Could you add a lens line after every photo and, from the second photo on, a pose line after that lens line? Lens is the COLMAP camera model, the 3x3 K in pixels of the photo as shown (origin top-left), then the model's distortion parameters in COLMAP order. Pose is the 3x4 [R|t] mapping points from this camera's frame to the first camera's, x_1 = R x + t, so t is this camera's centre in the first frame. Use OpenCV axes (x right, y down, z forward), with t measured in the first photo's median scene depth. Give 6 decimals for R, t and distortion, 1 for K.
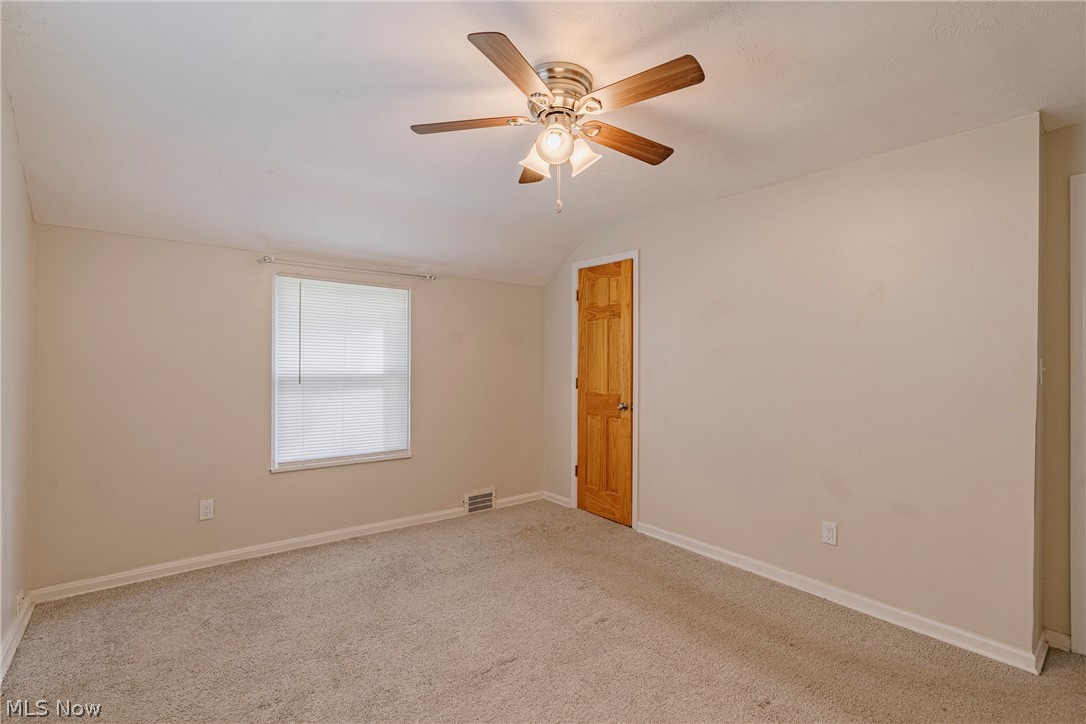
lens RADIAL K [[516.0, 0, 545.8], [0, 516.0, 359.3], [0, 0, 1]] dist [-0.007471, 0.001048]
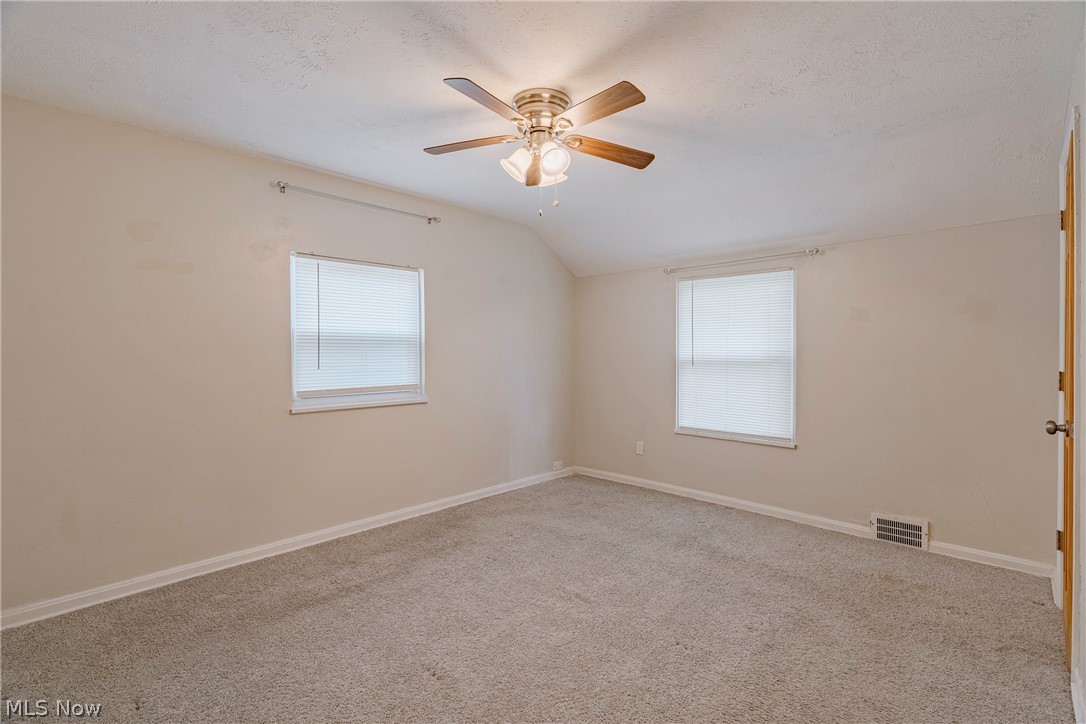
lens RADIAL K [[494.4, 0, 543.6], [0, 494.4, 359.5], [0, 0, 1]] dist [-0.002240, 0.000010]
pose [[0.122217, 0.010273, -0.992450, 0.595764], [0.005943, 0.999921, 0.011082, 0.016083], [0.992486, -0.007252, 0.122146, 0.455346]]
